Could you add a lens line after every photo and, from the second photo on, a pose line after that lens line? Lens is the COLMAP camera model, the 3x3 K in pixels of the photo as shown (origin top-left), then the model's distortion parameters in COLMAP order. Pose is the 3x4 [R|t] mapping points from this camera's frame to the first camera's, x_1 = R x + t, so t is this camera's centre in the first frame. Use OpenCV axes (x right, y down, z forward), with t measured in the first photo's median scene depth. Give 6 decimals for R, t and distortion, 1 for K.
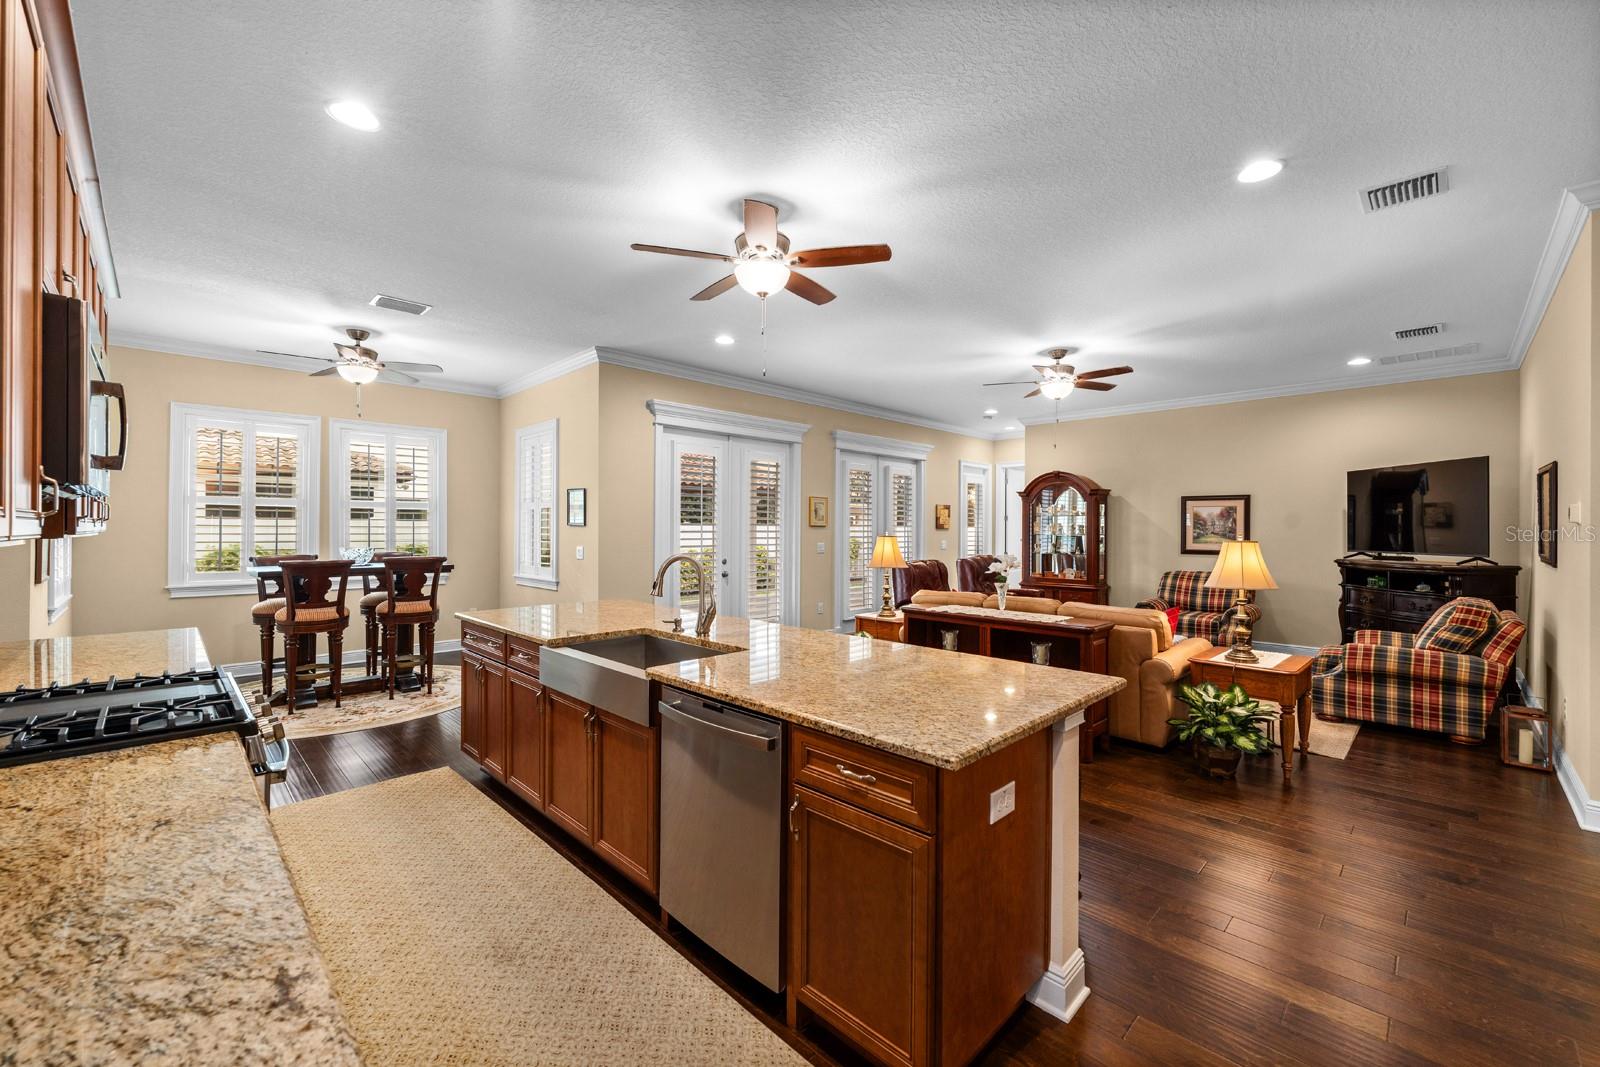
lens RADIAL K [[649.8, 0, 798.2], [0, 649.8, 528.9], [0, 0, 1]] dist [-0.000477, -0.000306]
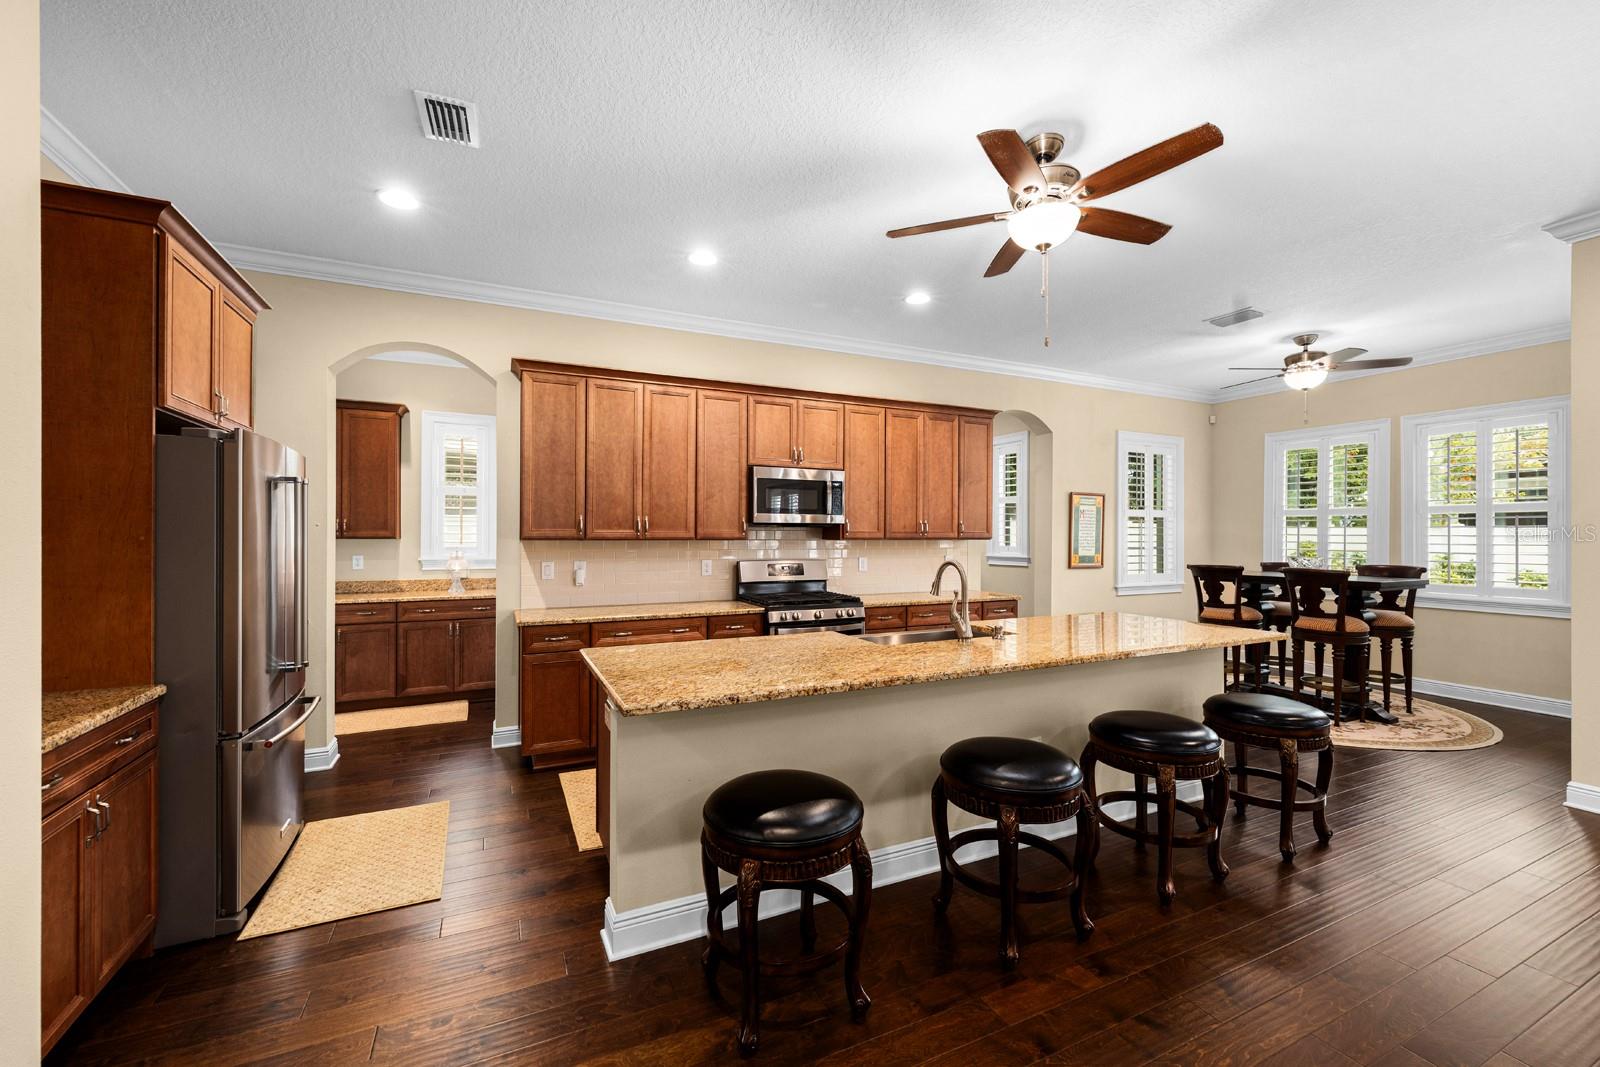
lens RADIAL K [[649.8, 0, 787.8], [0, 649.8, 543.4], [0, 0, 1]] dist [-0.000477, -0.000306]
pose [[-0.333194, 0.004357, -0.942848, 0.514242], [-0.001032, 0.999987, 0.004986, 0.004897], [0.942858, 0.002635, -0.333185, 0.593100]]
